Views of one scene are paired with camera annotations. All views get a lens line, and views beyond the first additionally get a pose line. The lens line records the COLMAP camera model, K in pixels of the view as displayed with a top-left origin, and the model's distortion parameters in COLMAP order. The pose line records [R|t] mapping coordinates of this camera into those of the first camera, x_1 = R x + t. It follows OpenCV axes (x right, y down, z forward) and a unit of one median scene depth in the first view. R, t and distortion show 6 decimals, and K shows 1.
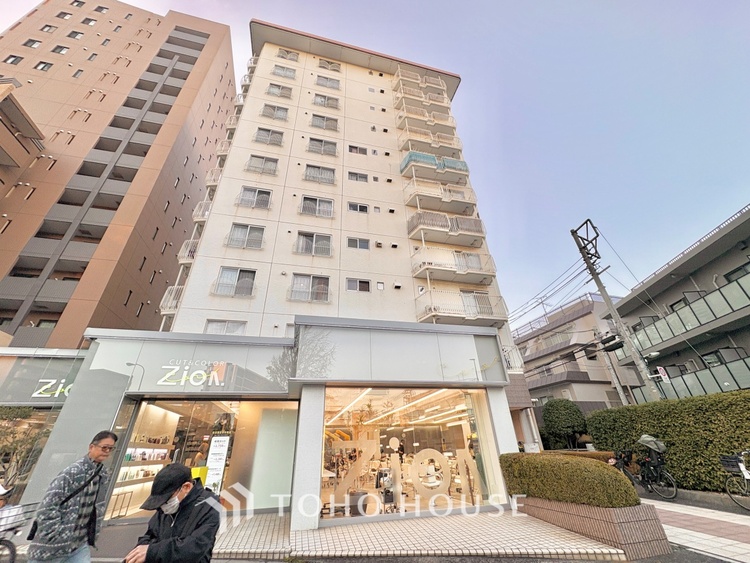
lens RADIAL K [[298.6, 0, 376.3], [0, 298.6, 280.3], [0, 0, 1]] dist [0.002563, -0.000473]
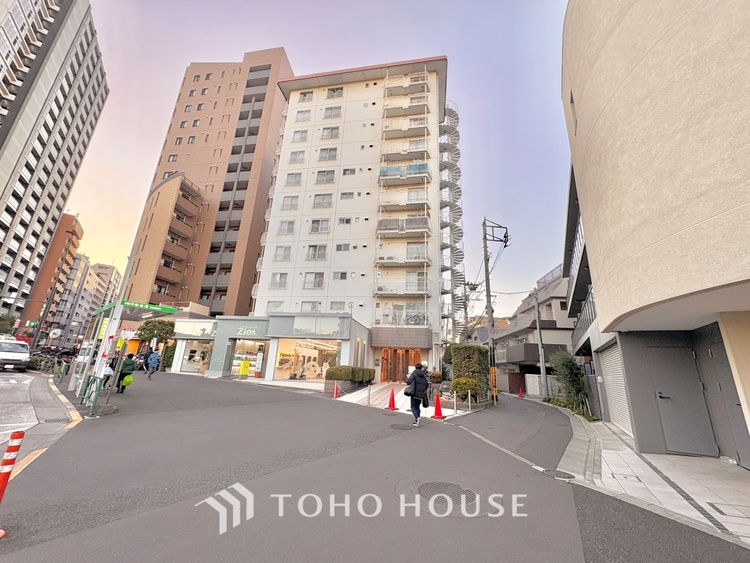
lens RADIAL K [[298.6, 0, 376.4], [0, 298.6, 280.3], [0, 0, 1]] dist [0.002563, -0.000473]
pose [[0.908385, -0.041970, -0.416022, 0.741787], [0.136062, 0.970470, 0.199187, -0.239212], [0.395377, -0.237543, 0.887271, -0.389455]]
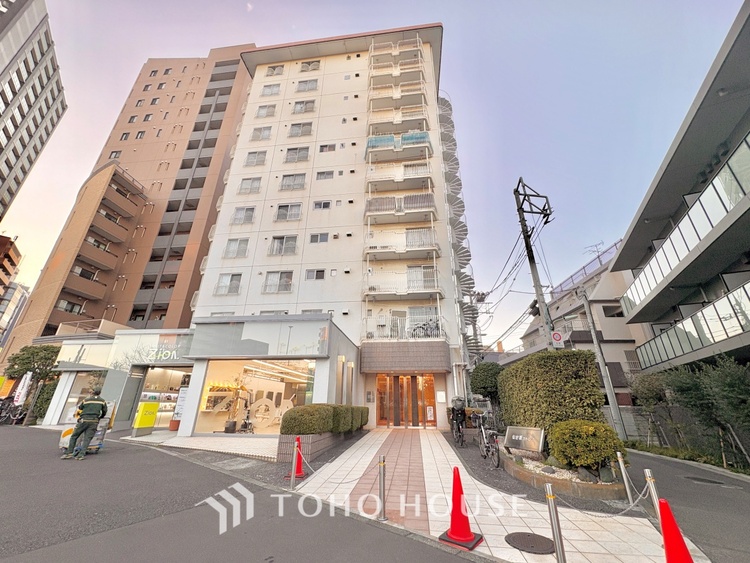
lens RADIAL K [[298.6, 0, 376.0], [0, 298.6, 280.1], [0, 0, 1]] dist [0.002563, -0.000473]
pose [[0.932236, -0.100251, -0.347687, 0.530433], [0.143807, 0.984360, 0.101756, -0.044457], [0.332048, -0.144860, 0.932073, -0.061590]]
